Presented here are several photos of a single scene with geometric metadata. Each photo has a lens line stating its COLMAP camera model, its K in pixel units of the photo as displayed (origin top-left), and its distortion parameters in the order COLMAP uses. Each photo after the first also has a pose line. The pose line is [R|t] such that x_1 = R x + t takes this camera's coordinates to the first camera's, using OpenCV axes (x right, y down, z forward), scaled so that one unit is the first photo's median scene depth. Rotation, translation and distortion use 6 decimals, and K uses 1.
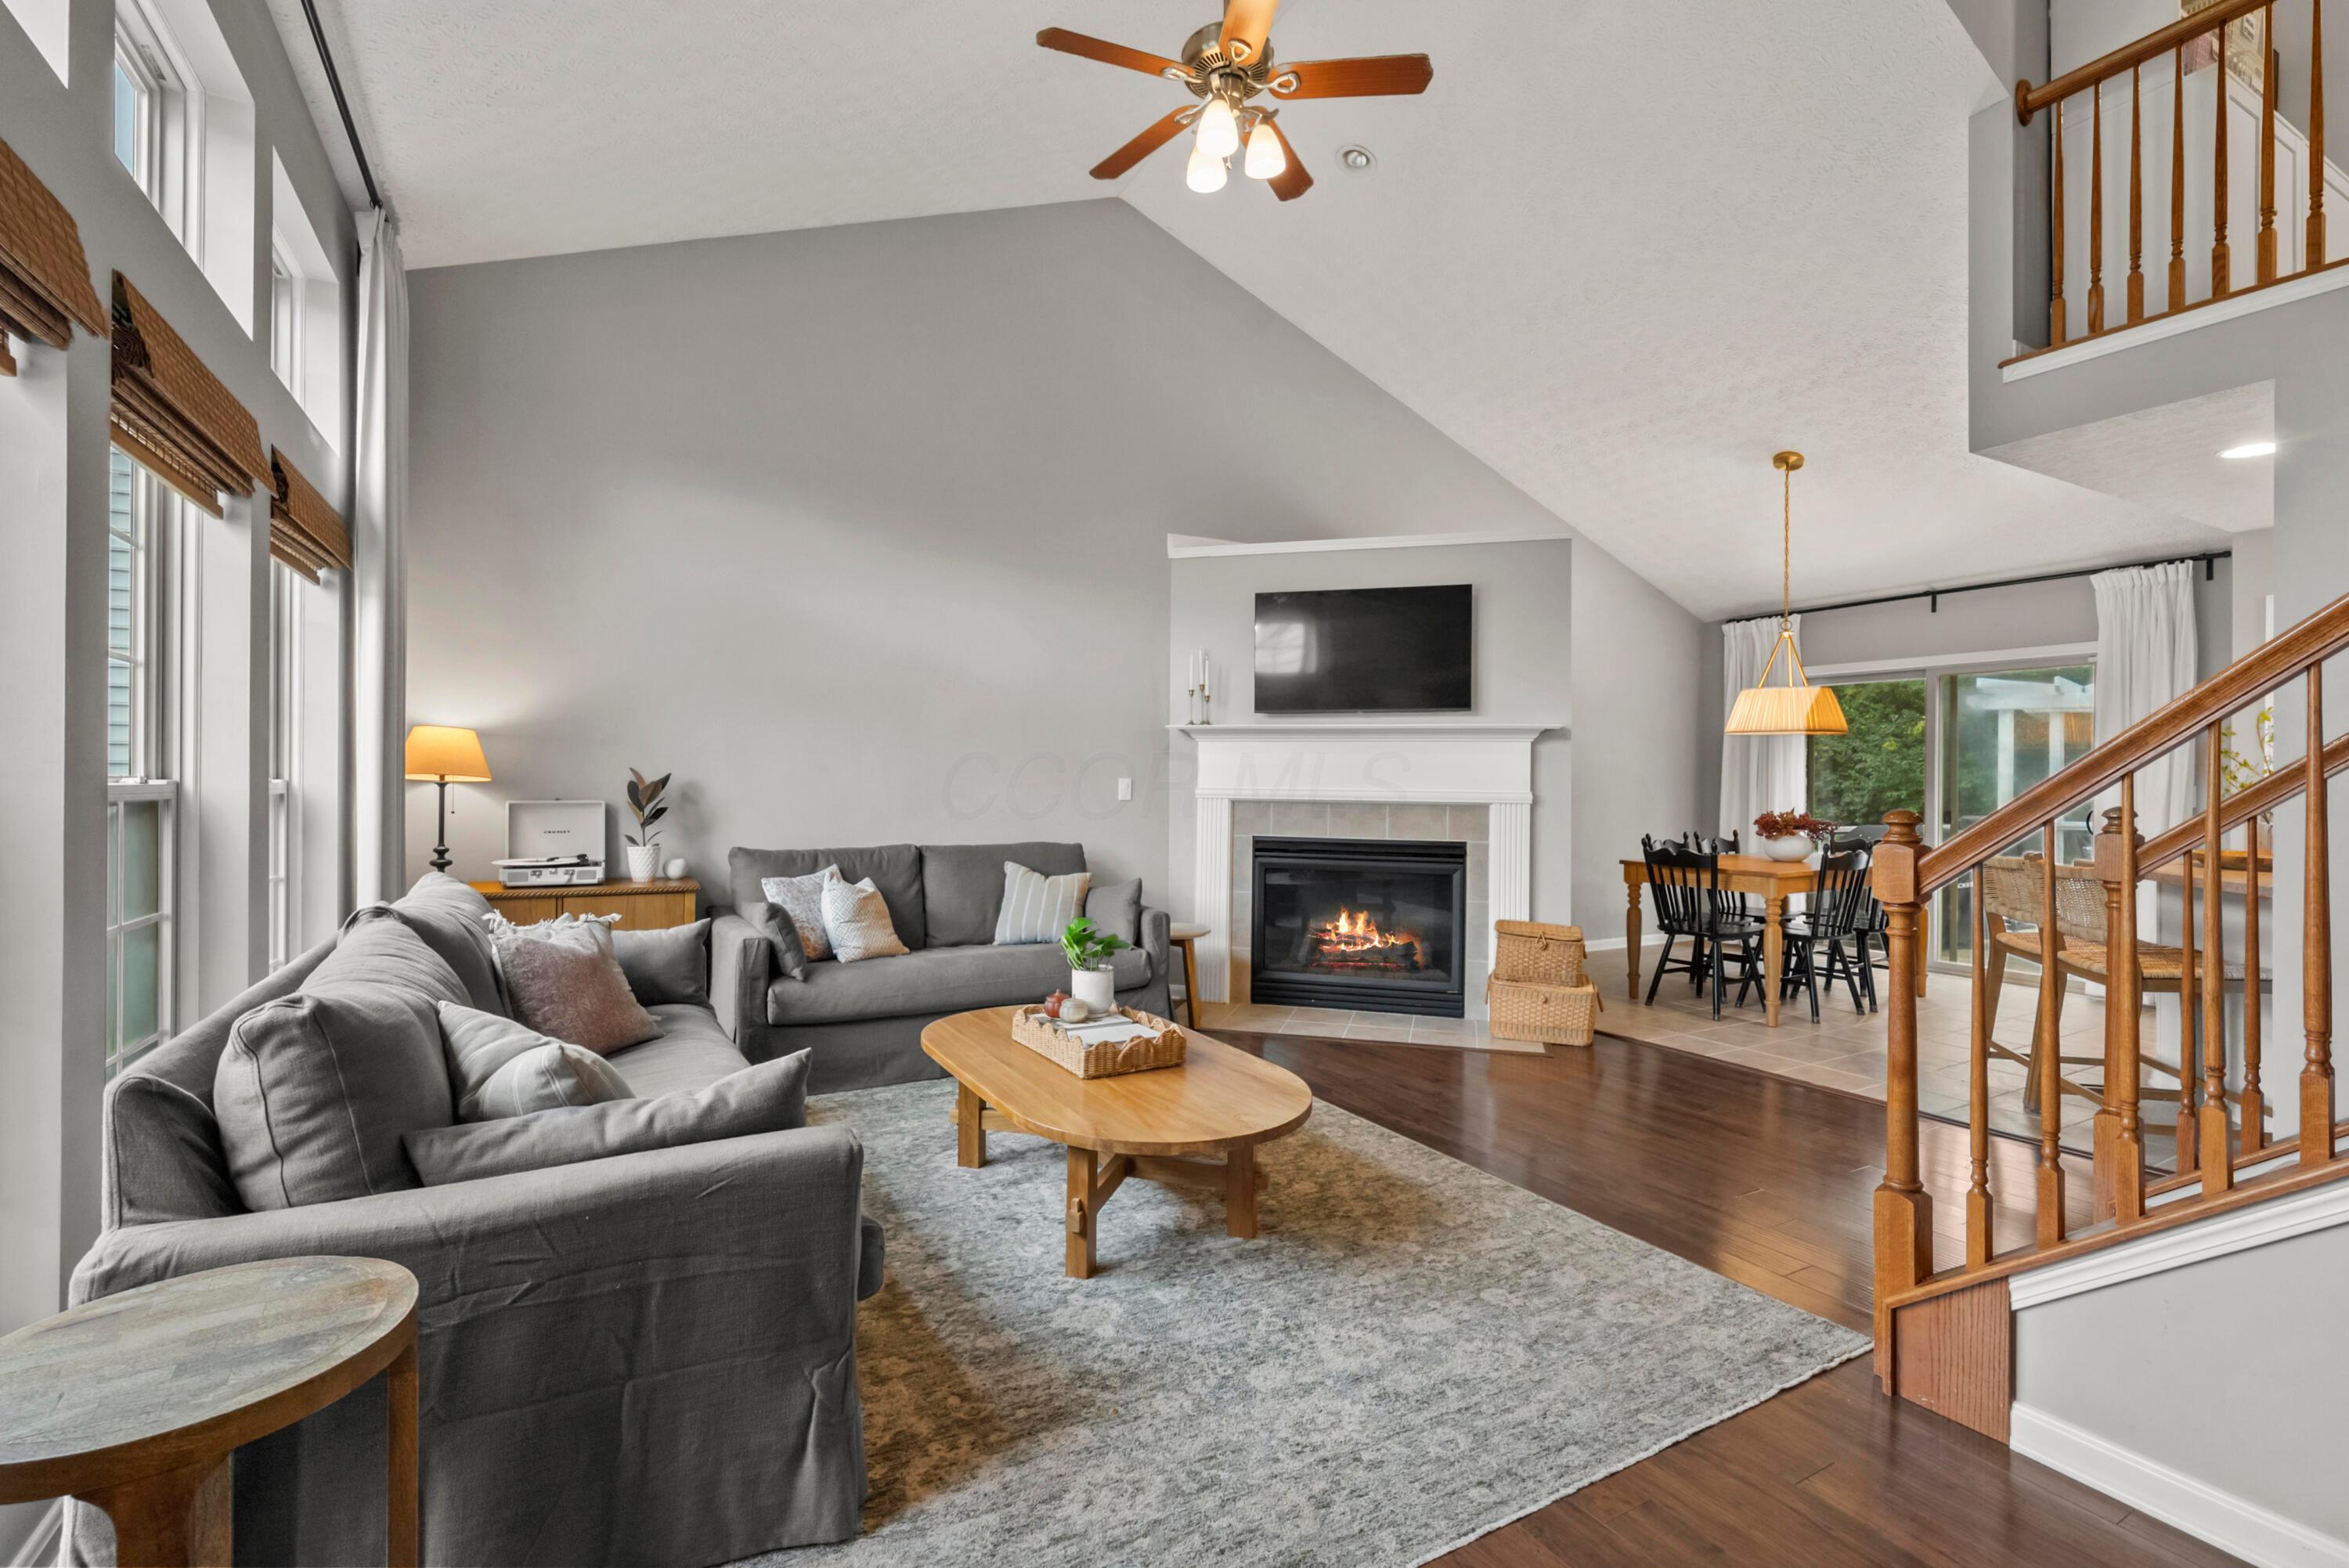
lens RADIAL K [[1078.6, 0, 1175.6], [0, 1078.6, 780.7], [0, 0, 1]] dist [0.002298, 0.000150]
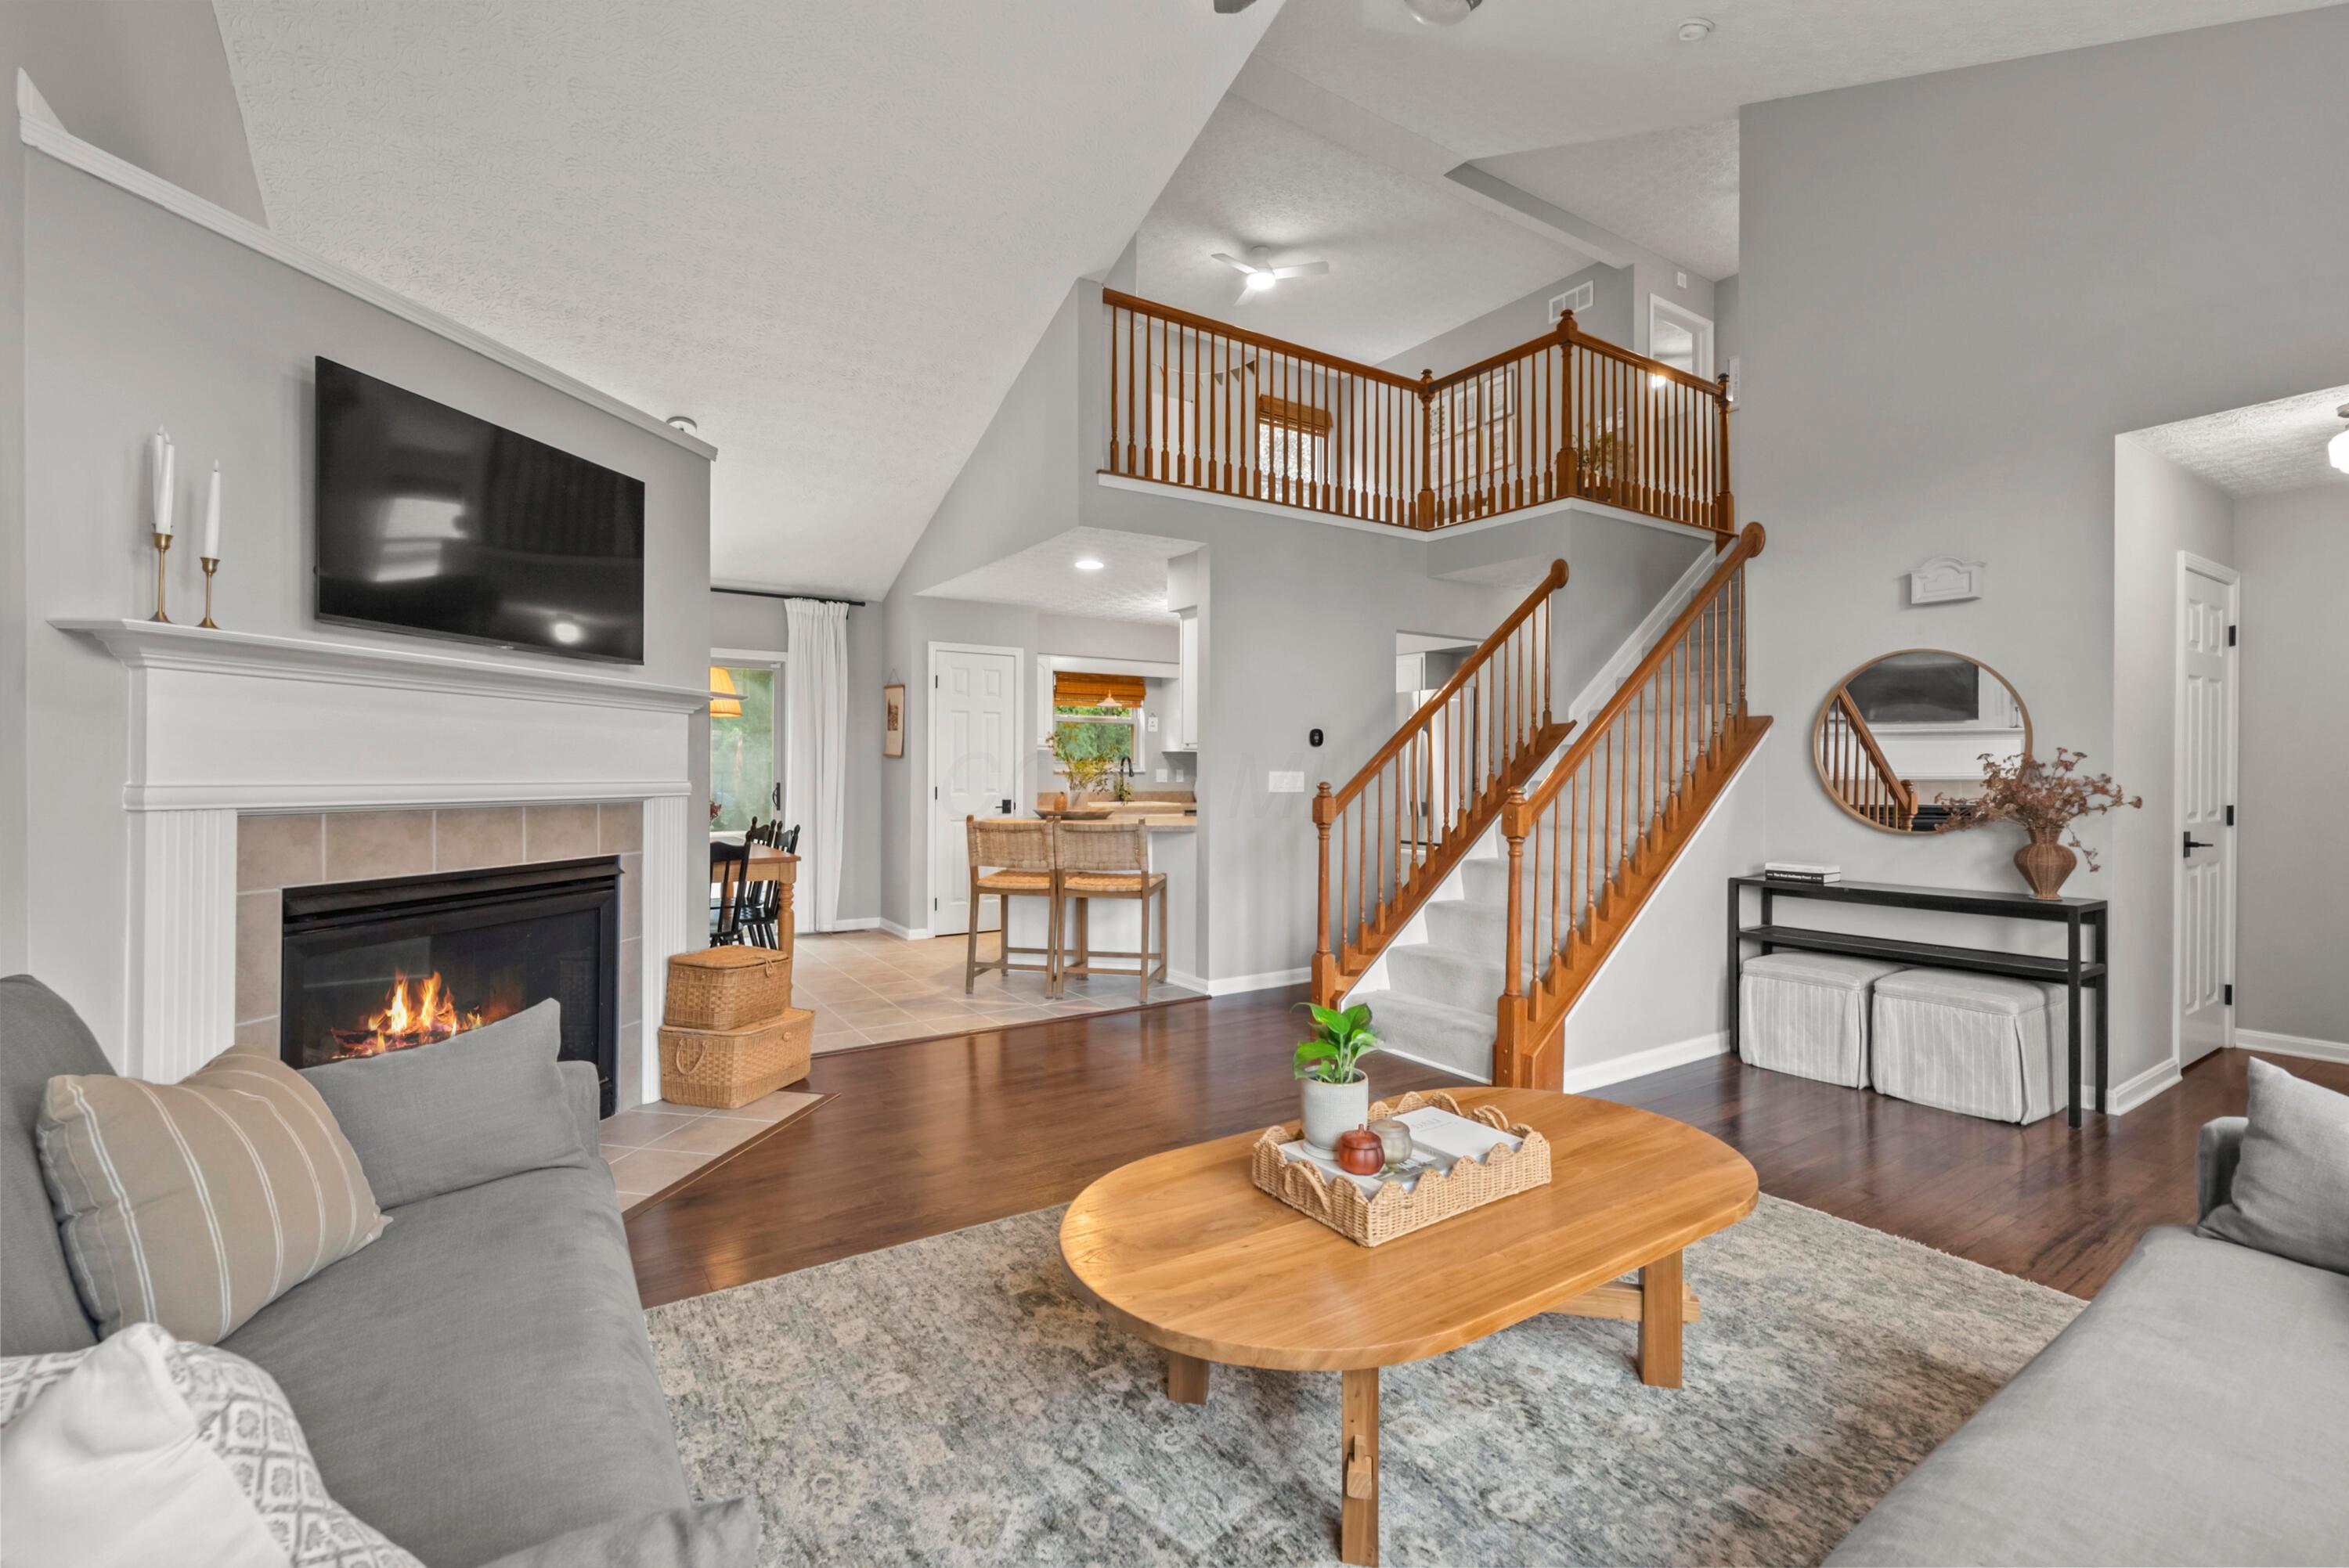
lens RADIAL K [[1023.6, 0, 1176.0], [0, 1023.6, 769.1], [0, 0, 1]] dist [-0.002523, -0.000183]
pose [[-0.078783, -0.006865, 0.996868, -0.403553], [-0.003488, 0.999972, 0.006611, -0.003375], [-0.996886, -0.002957, -0.078805, 0.699551]]
